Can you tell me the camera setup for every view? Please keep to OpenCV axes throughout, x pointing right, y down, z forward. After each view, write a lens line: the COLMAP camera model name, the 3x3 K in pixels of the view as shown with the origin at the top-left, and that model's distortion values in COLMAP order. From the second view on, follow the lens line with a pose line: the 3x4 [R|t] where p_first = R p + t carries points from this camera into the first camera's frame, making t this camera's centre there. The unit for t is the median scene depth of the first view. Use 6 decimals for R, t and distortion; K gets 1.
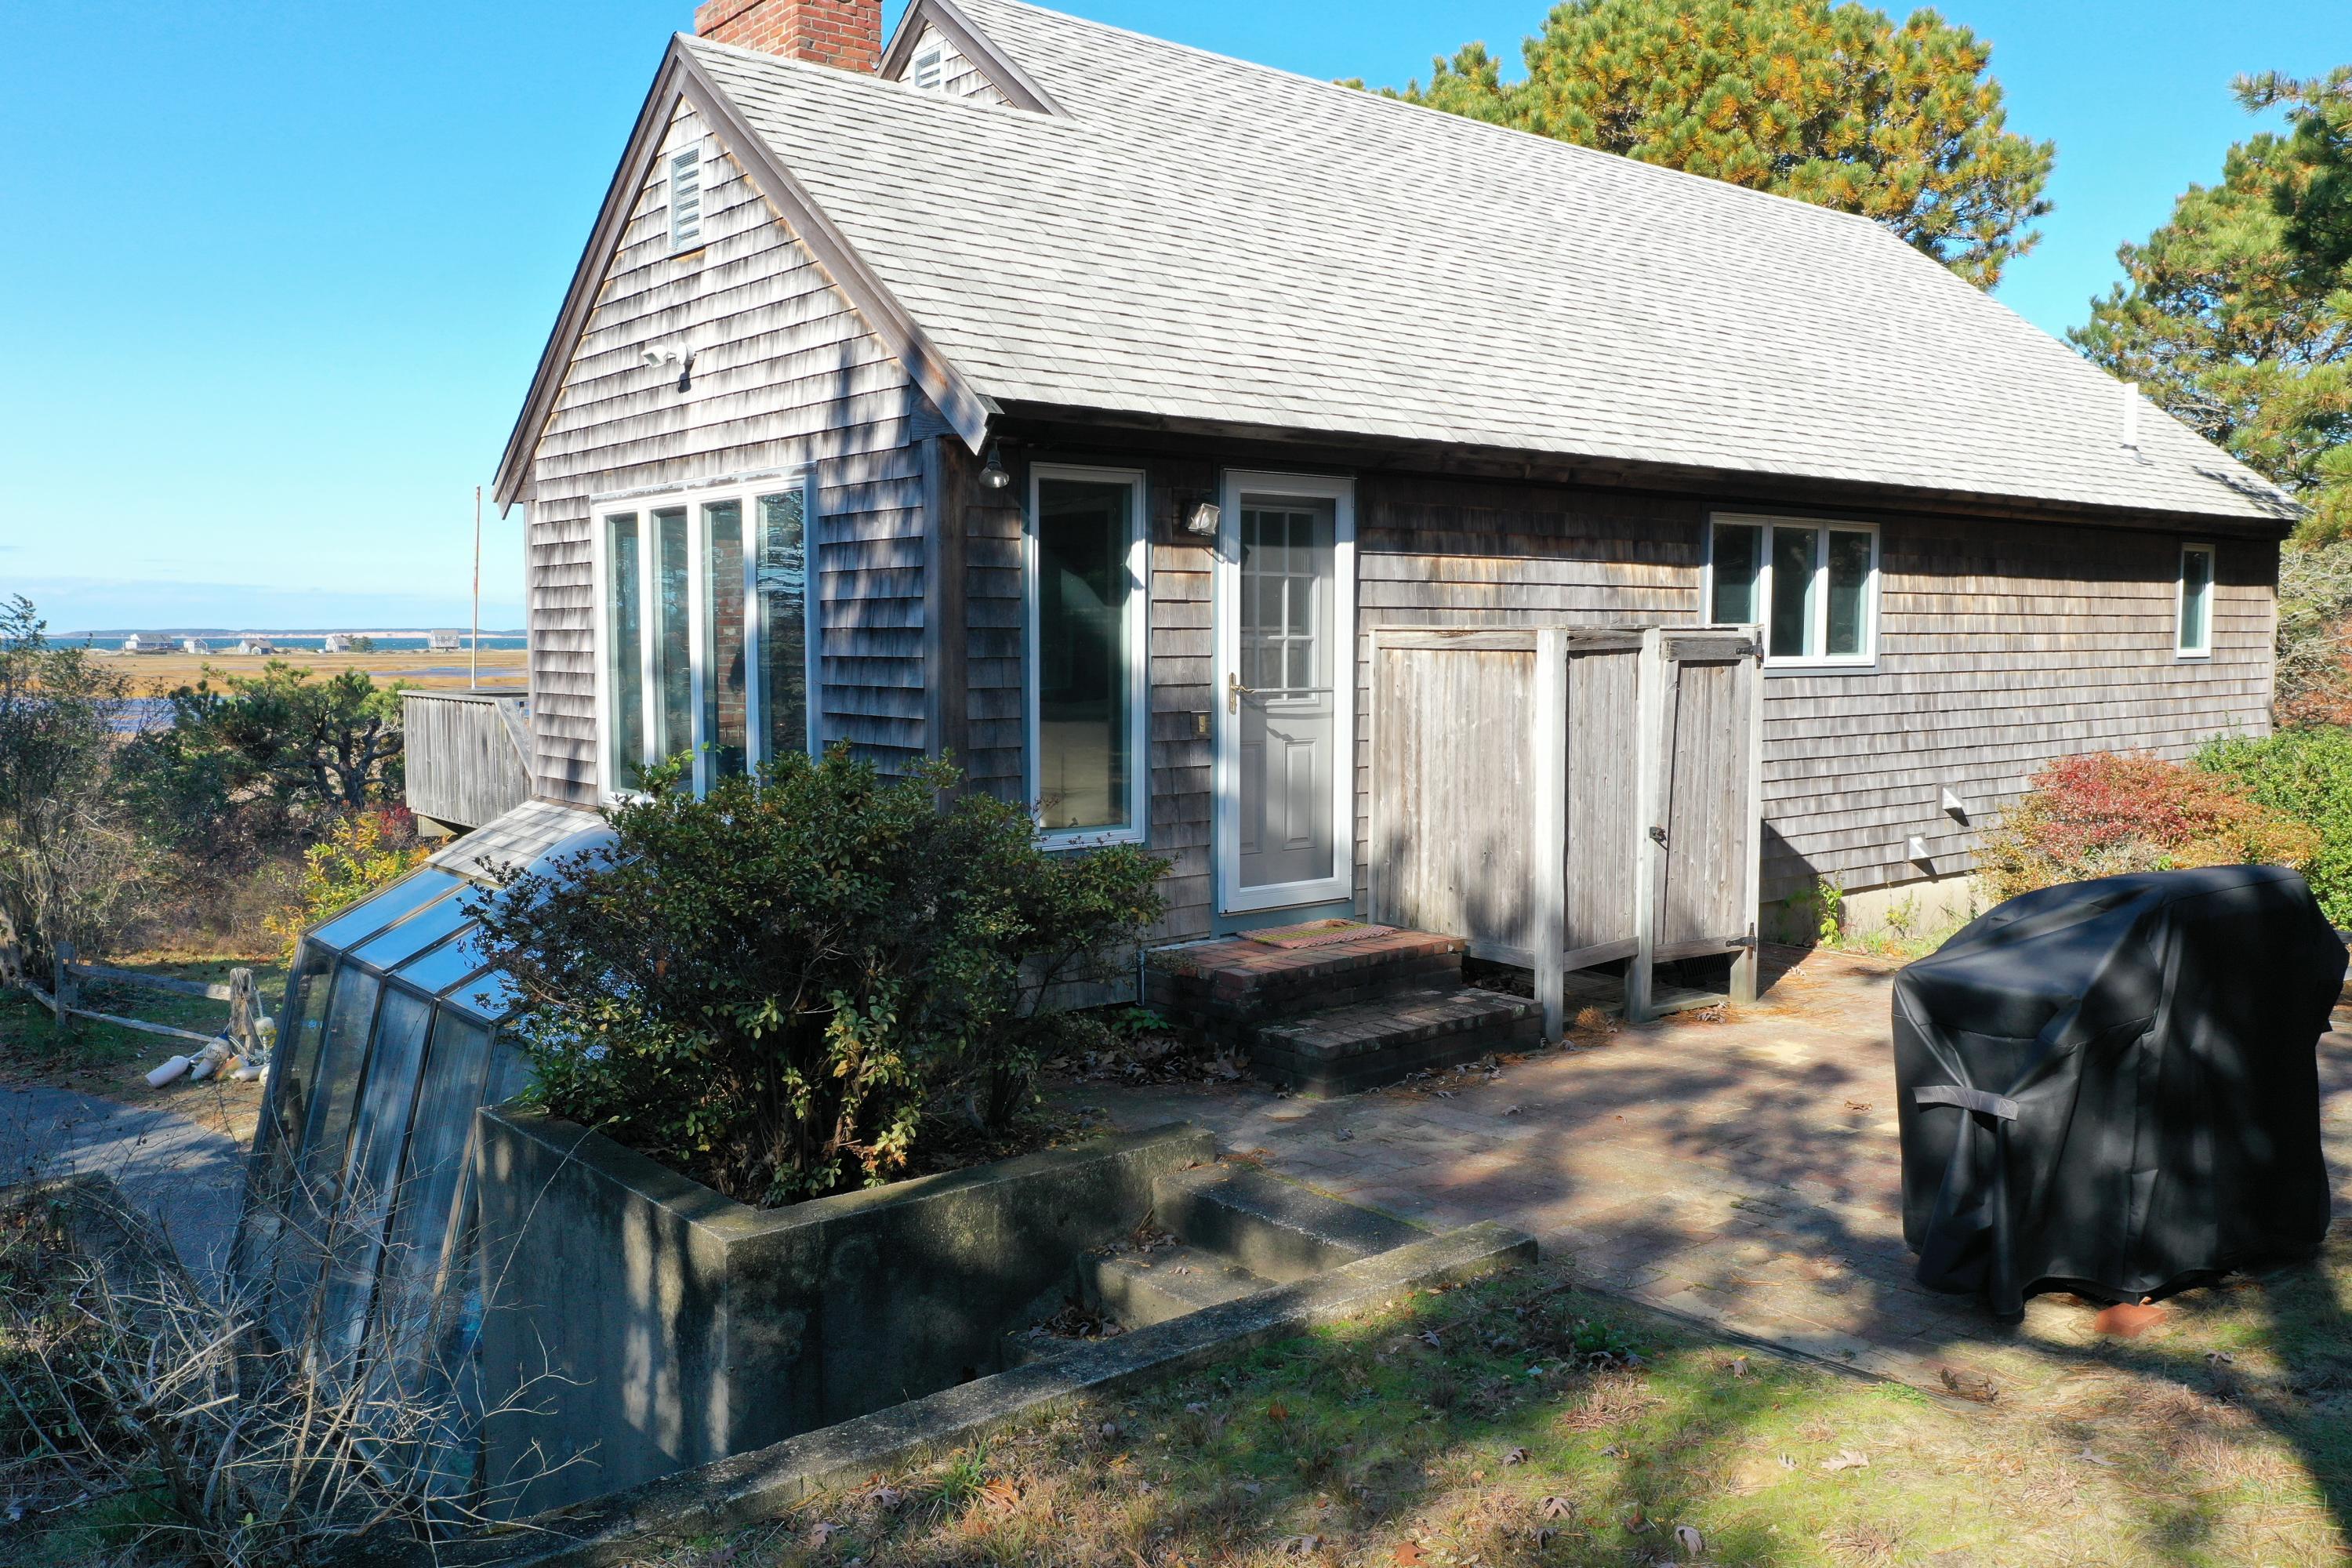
lens RADIAL K [[1849.5, 0, 1176.1], [0, 1849.5, 784.7], [0, 0, 1]] dist [0.002280, -0.005009]
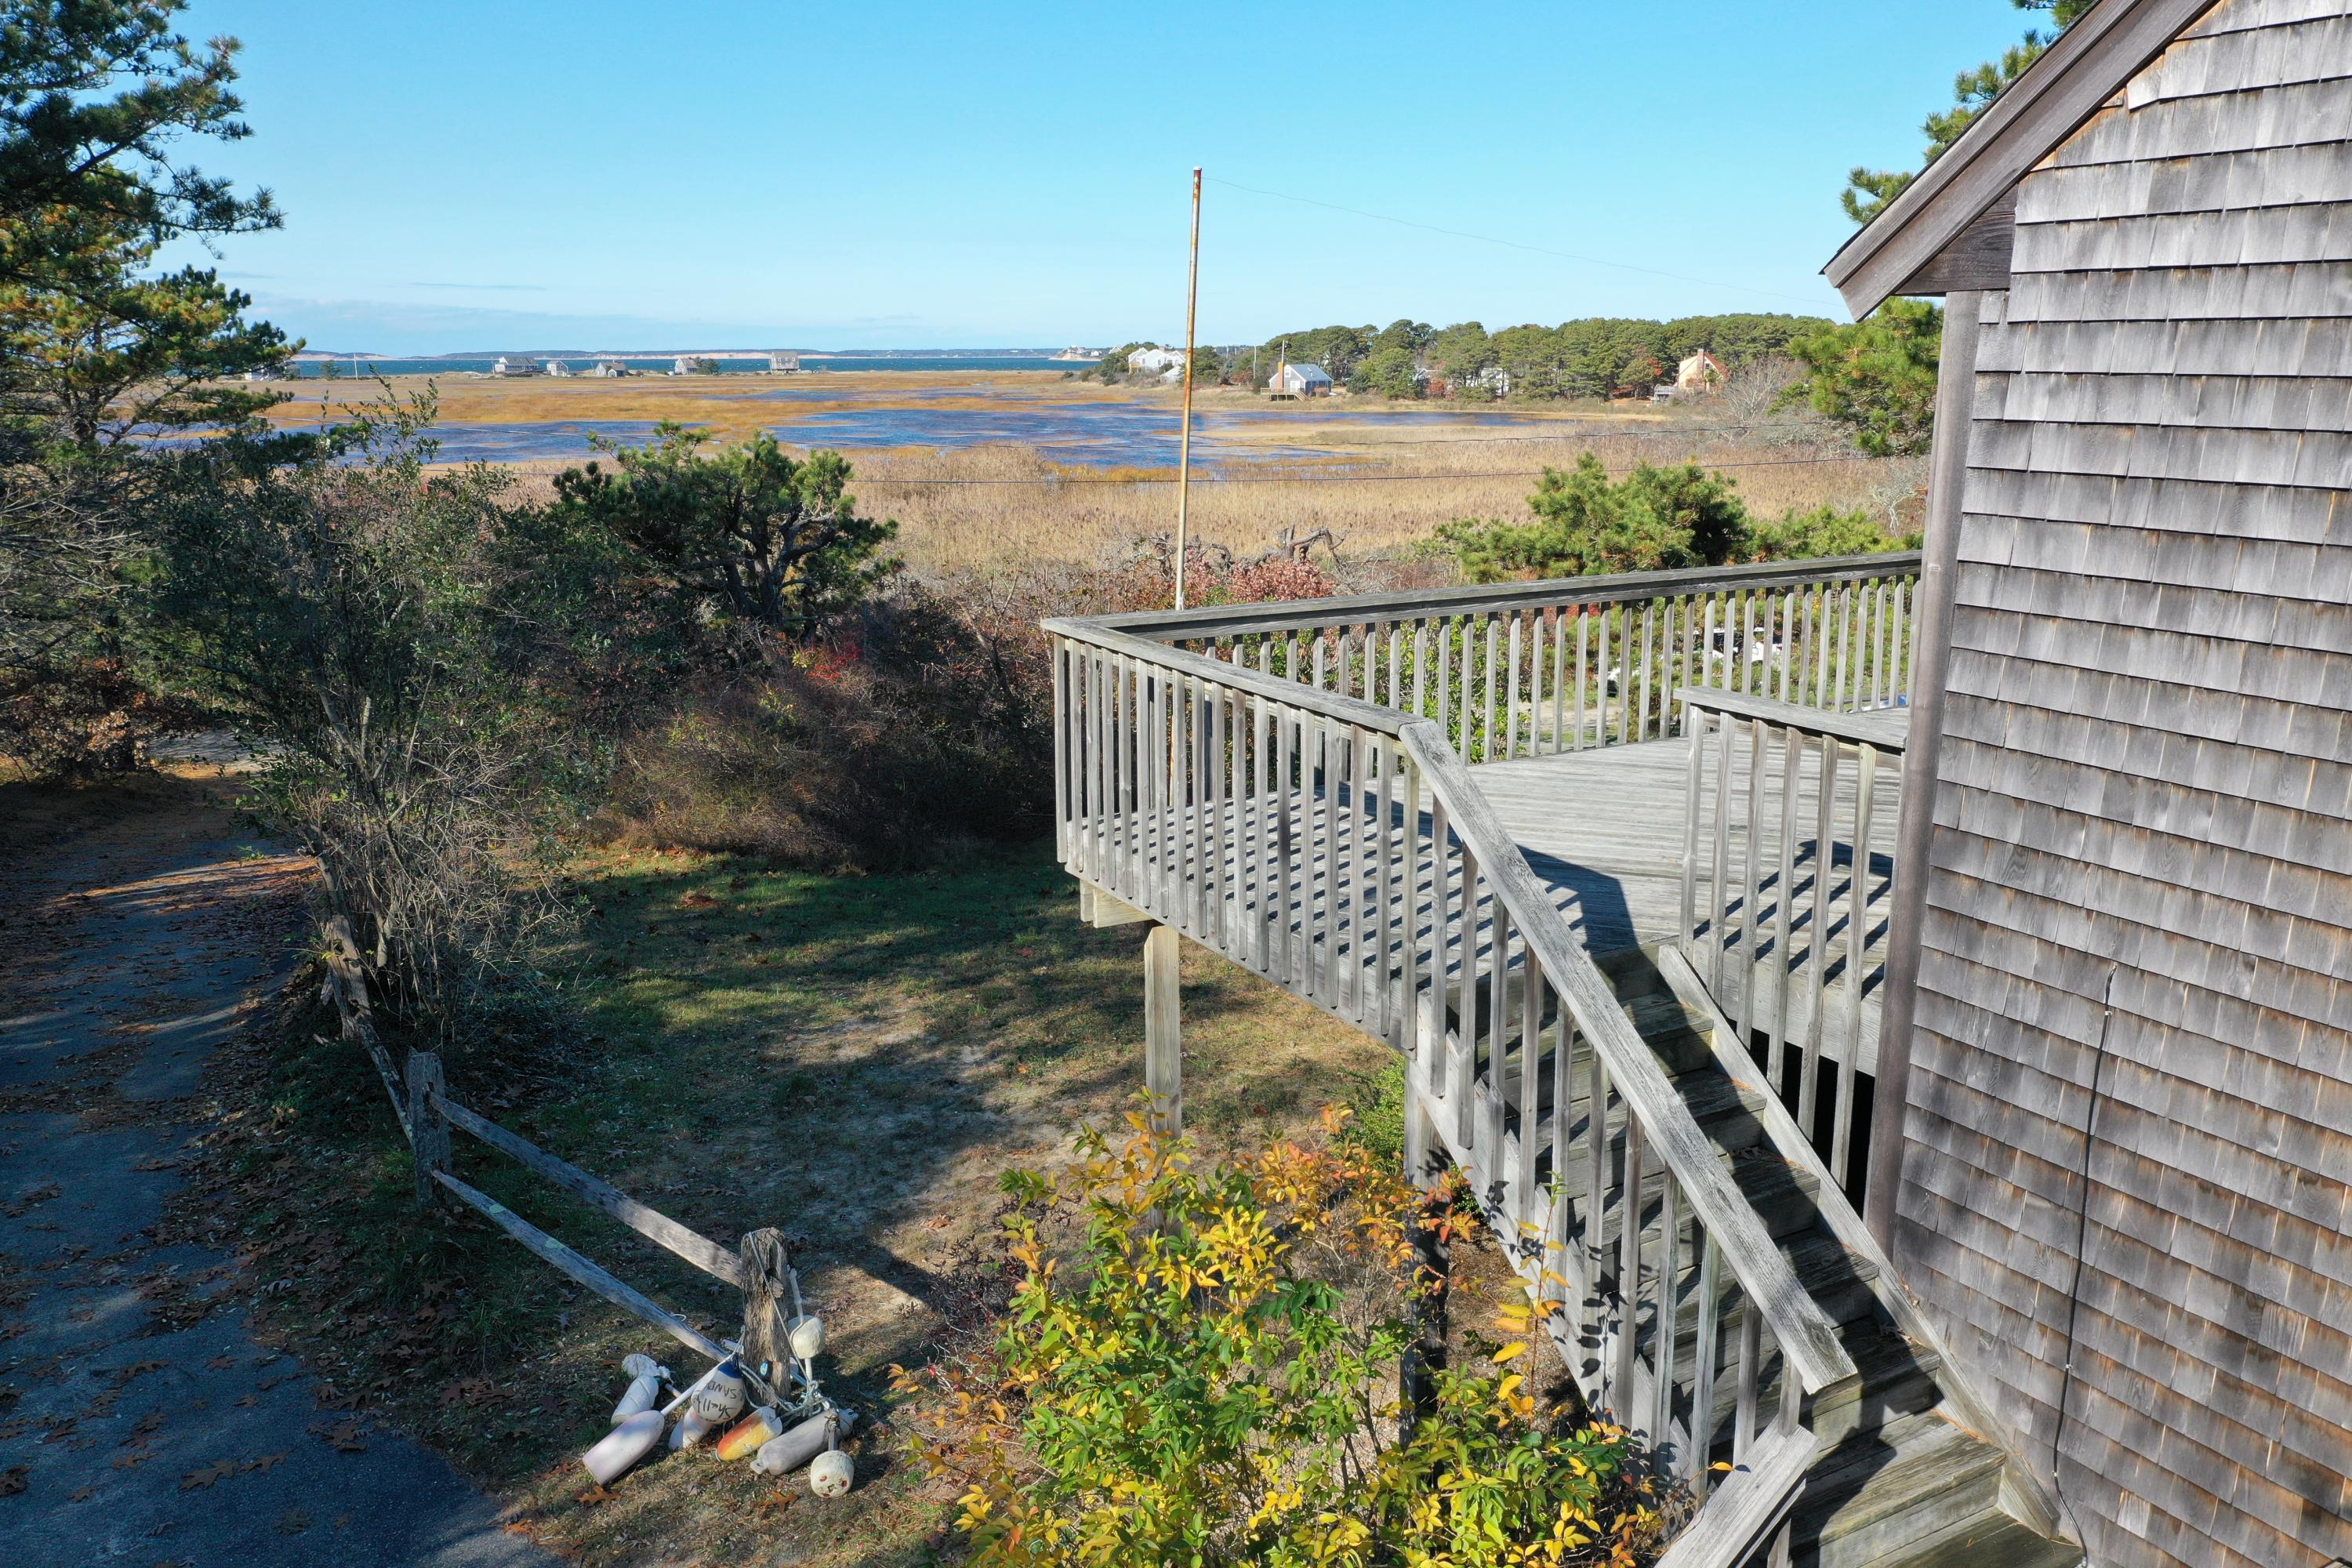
lens RADIAL K [[1849.5, 0, 1176.8], [0, 1849.5, 790.5], [0, 0, 1]] dist [0.002280, -0.005009]
pose [[0.985511, 0.034714, -0.166021, -0.135762], [-0.009224, 0.988353, 0.151900, -0.035012], [0.169360, -0.148168, 0.974353, 0.239149]]
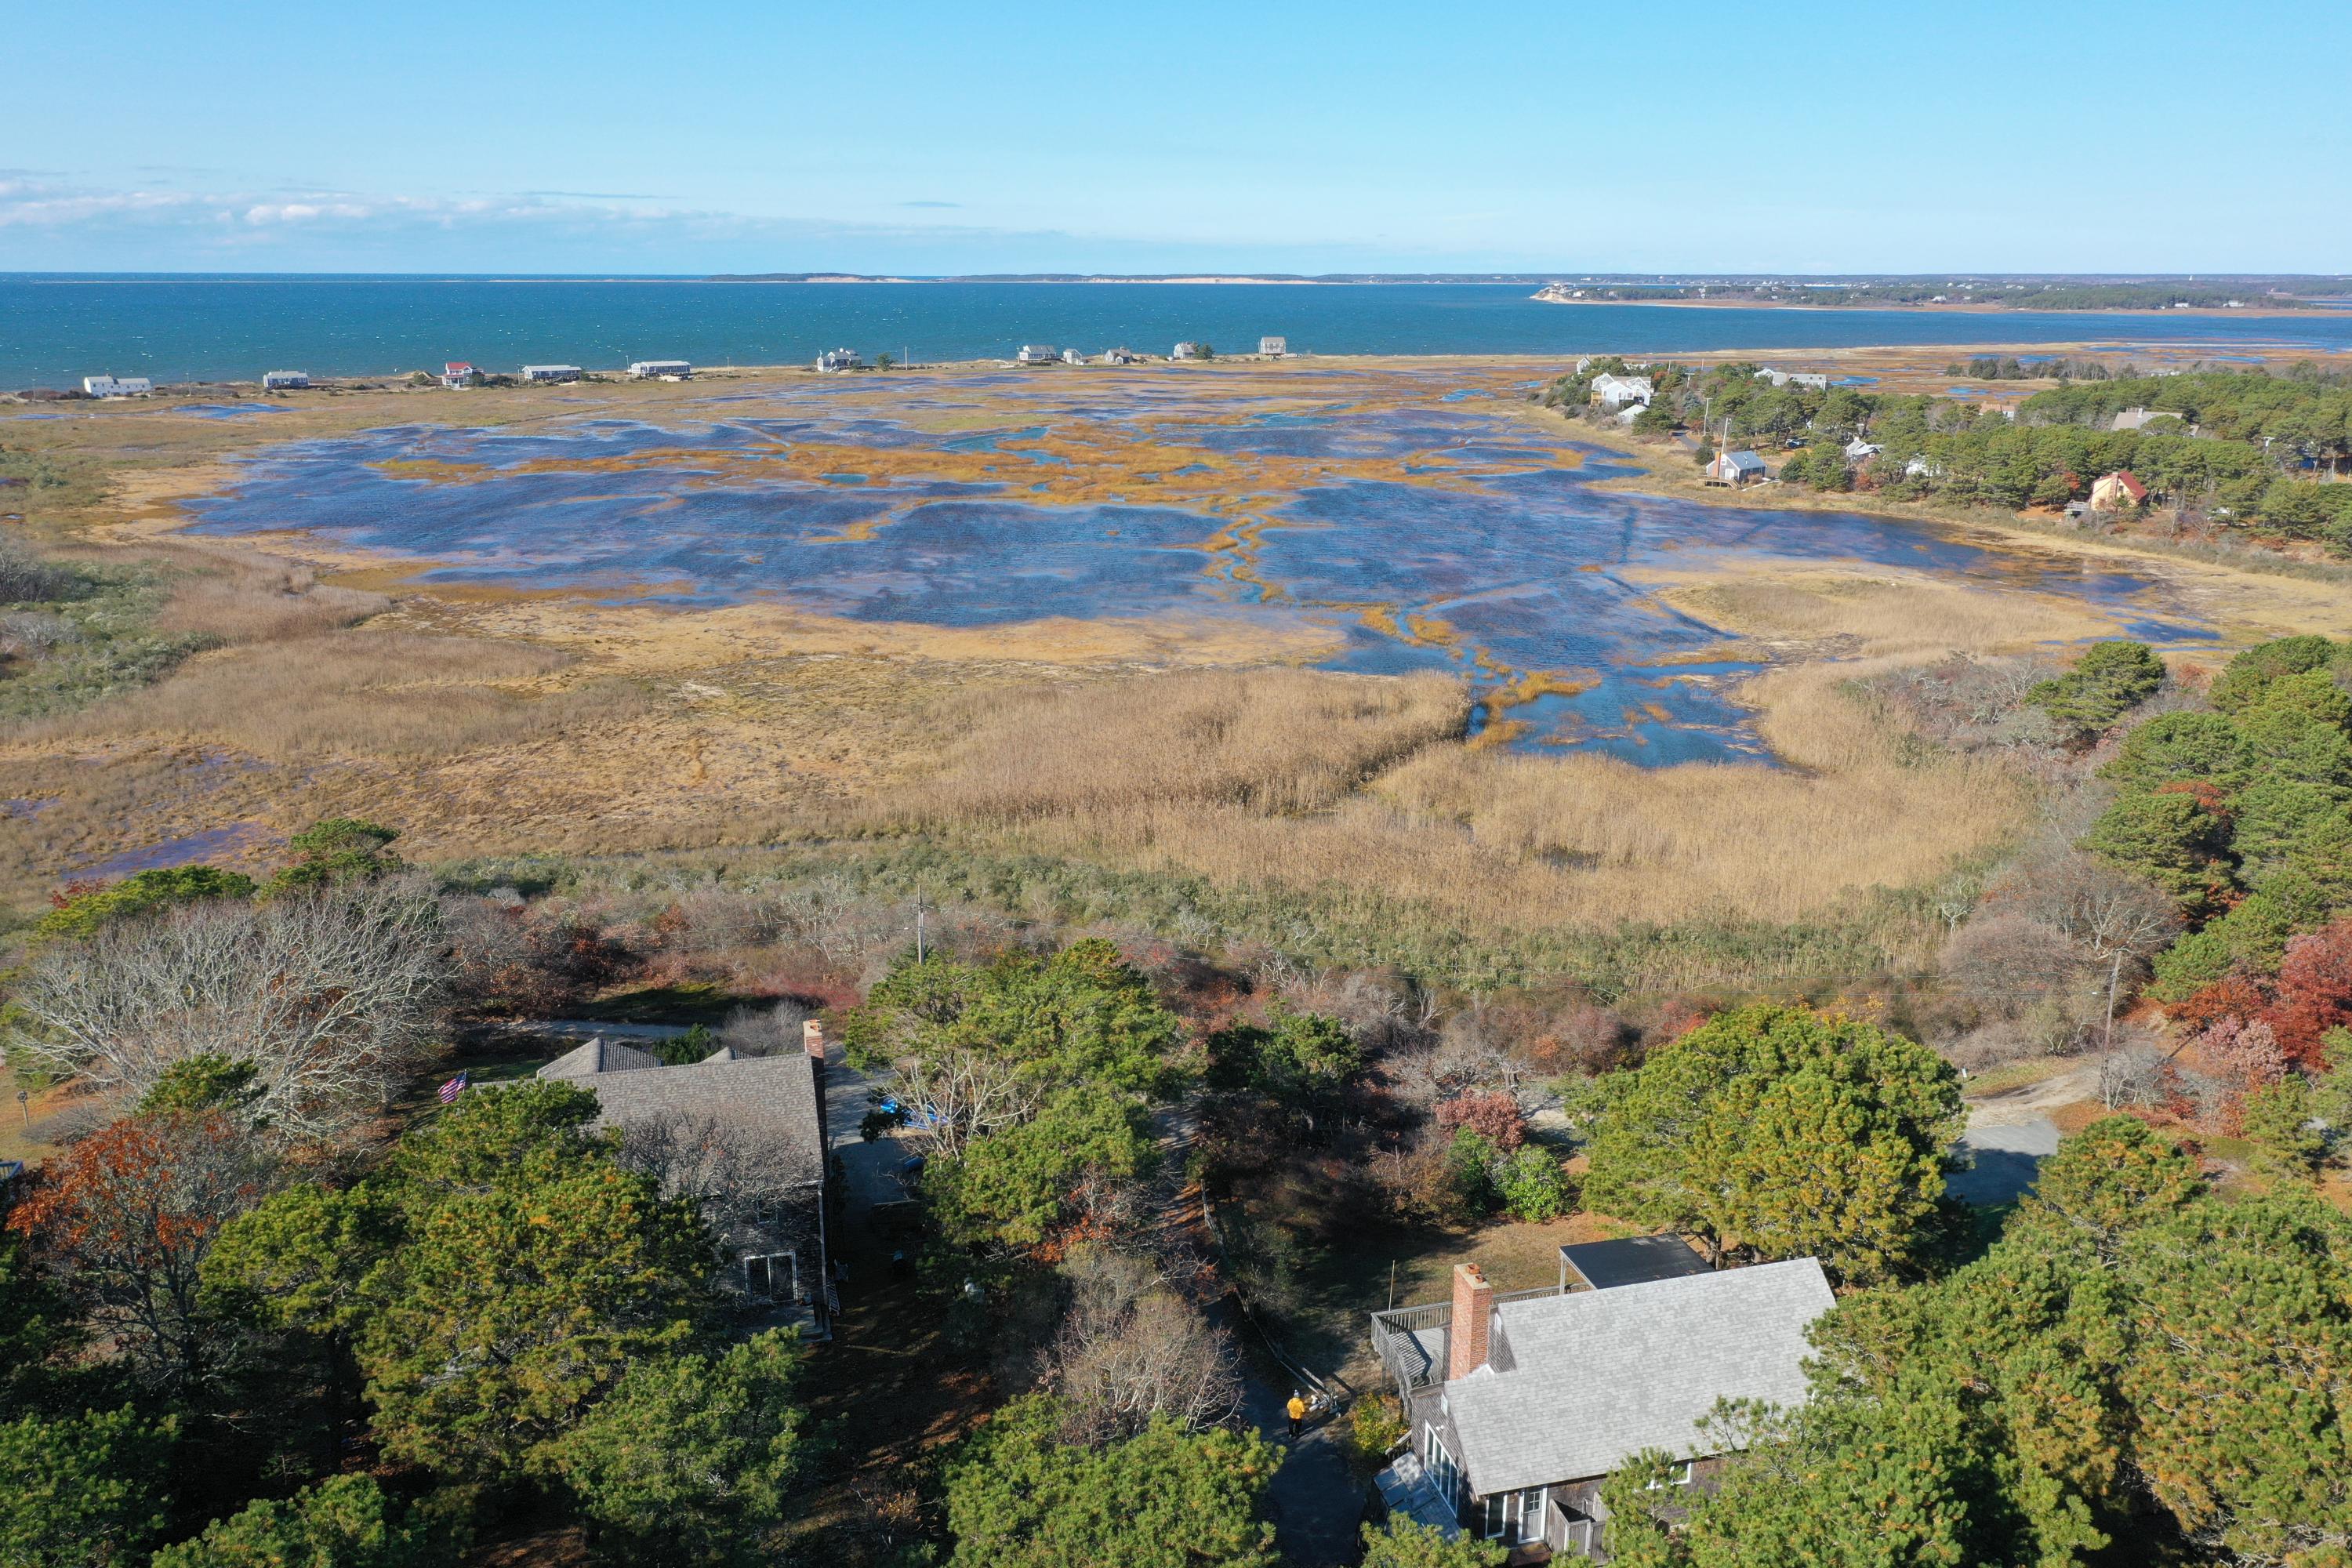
lens RADIAL K [[1849.5, 0, 1176.8], [0, 1849.5, 790.9], [0, 0, 1]] dist [0.002280, -0.005009]
pose [[0.912565, 0.114987, -0.392432, 0.250624], [-0.037584, 0.979175, 0.199511, -0.801660], [0.407201, -0.167318, 0.897882, -1.033083]]
